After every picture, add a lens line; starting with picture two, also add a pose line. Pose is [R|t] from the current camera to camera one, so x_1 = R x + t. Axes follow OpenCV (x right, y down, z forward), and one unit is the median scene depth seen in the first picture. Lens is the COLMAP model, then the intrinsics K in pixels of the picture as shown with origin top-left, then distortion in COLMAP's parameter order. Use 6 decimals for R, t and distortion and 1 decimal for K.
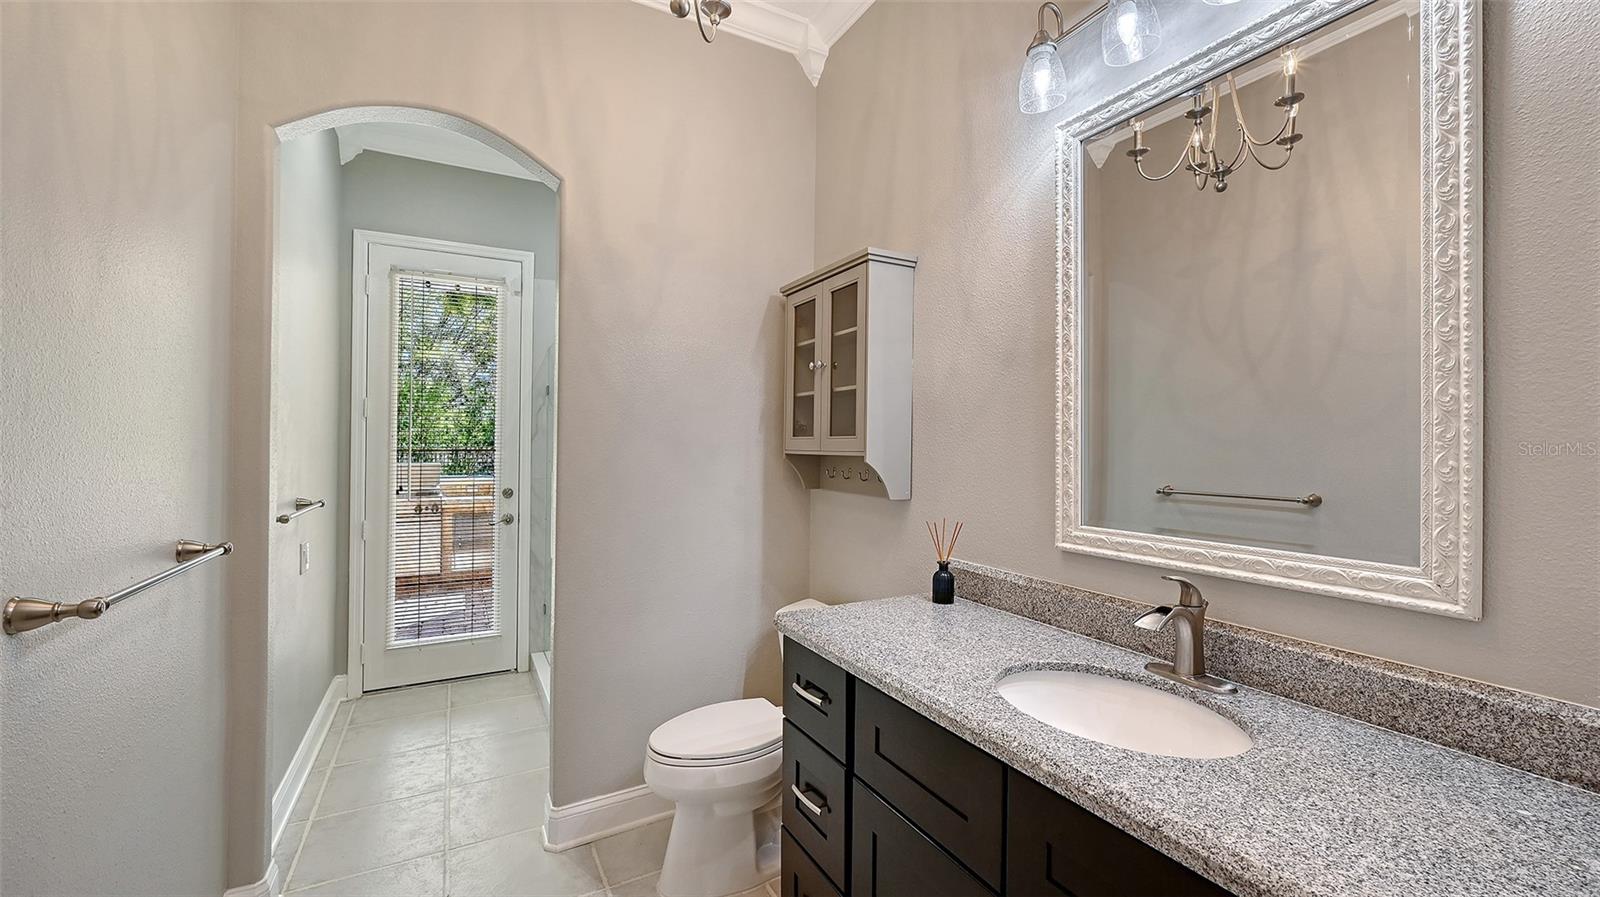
lens RADIAL K [[649.1, 0, 808.6], [0, 649.1, 439.7], [0, 0, 1]] dist [-0.001120, -0.000068]
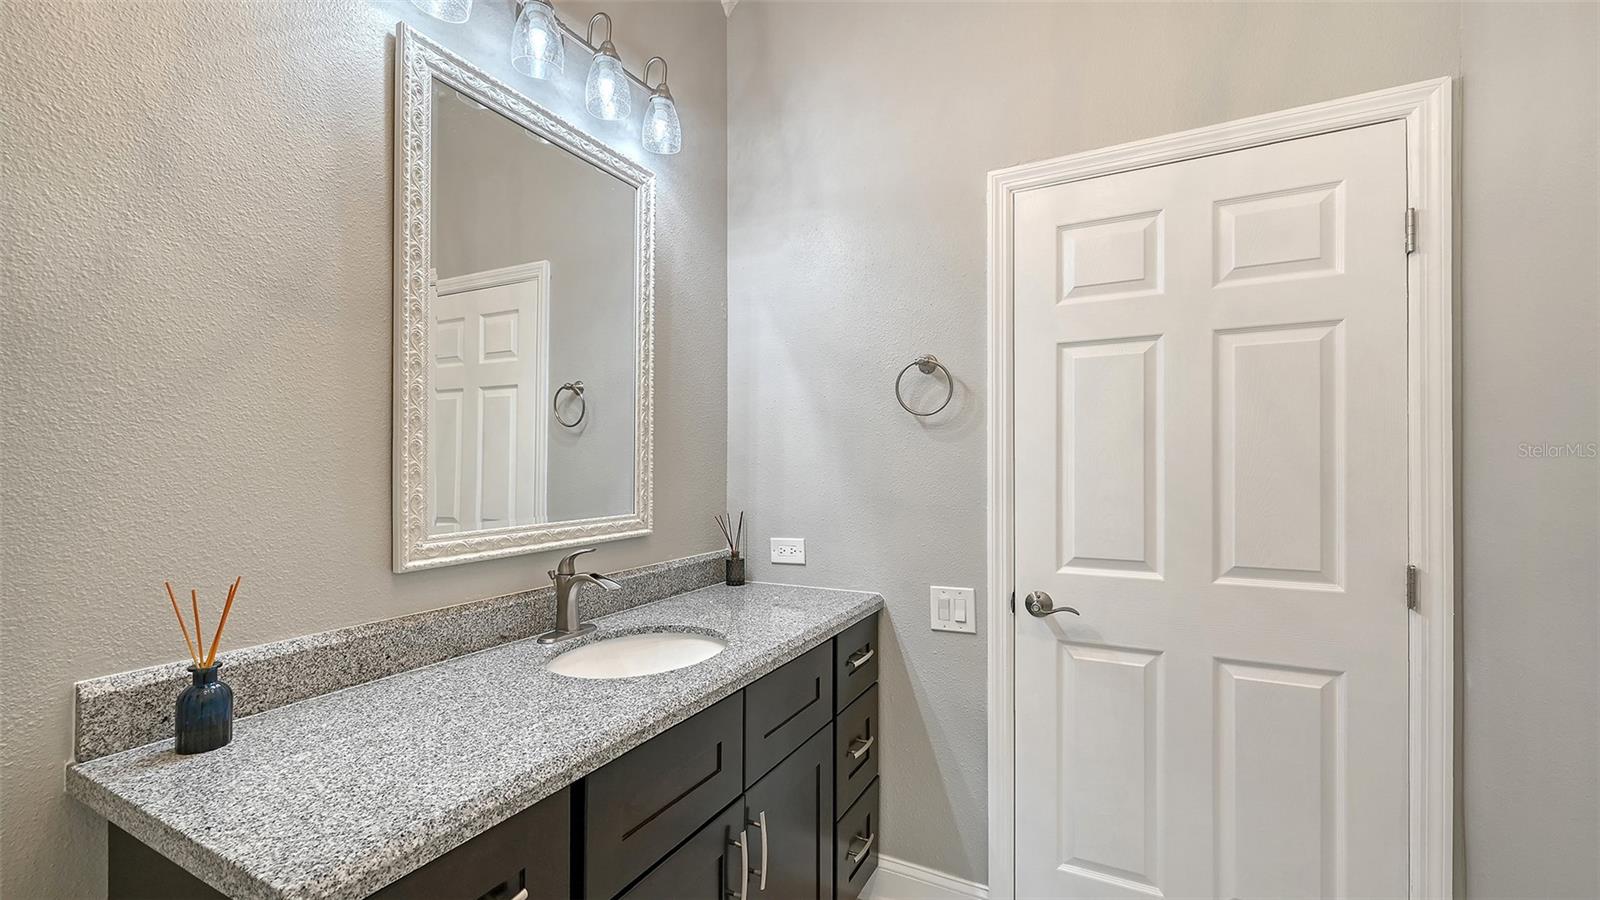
lens RADIAL K [[649.1, 0, 811.2], [0, 649.1, 460.0], [0, 0, 1]] dist [-0.001120, -0.000068]
pose [[-0.566208, -0.003158, 0.824256, -0.447875], [-0.015411, 0.999858, -0.006756, 0.026809], [-0.824118, -0.016528, -0.566176, 0.869071]]
